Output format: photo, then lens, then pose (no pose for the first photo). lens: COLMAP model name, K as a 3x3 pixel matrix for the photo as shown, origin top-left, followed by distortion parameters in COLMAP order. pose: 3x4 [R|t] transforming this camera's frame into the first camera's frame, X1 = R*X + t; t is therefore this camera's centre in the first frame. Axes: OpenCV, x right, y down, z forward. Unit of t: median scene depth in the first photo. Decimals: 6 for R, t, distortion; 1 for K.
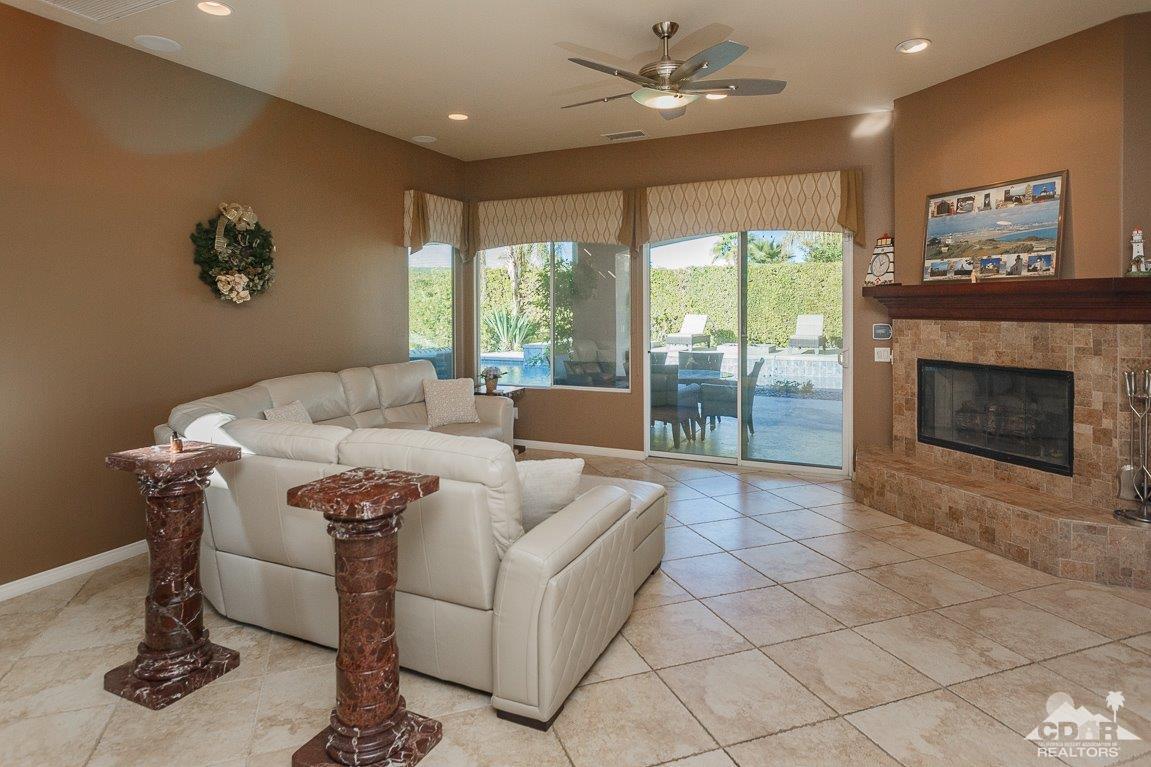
lens RADIAL K [[654.4, 0, 573.1], [0, 654.4, 311.3], [0, 0, 1]] dist [0.002736, 0.002497]
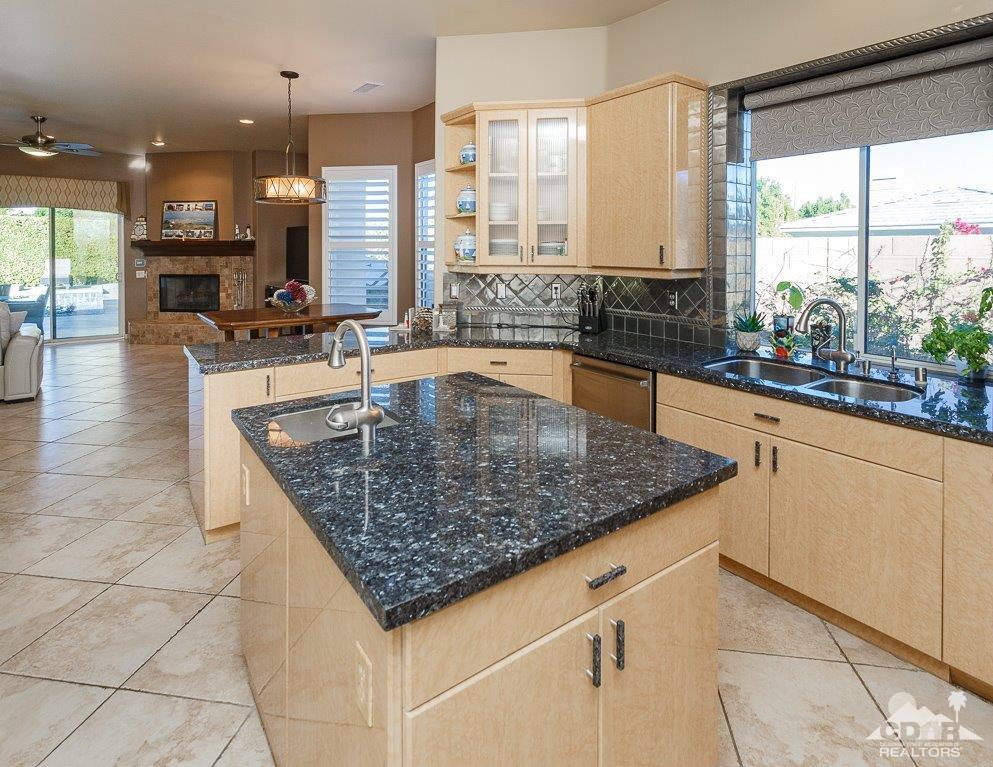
lens RADIAL K [[542.0, 0, 496.5], [0, 542.0, 259.6], [0, 0, 1]] dist [-0.002152, 0.000350]
pose [[0.485246, -0.009907, 0.874322, -0.549627], [0.007271, 0.999947, 0.007295, 0.019260], [-0.874348, 0.002818, 0.485292, -0.933660]]
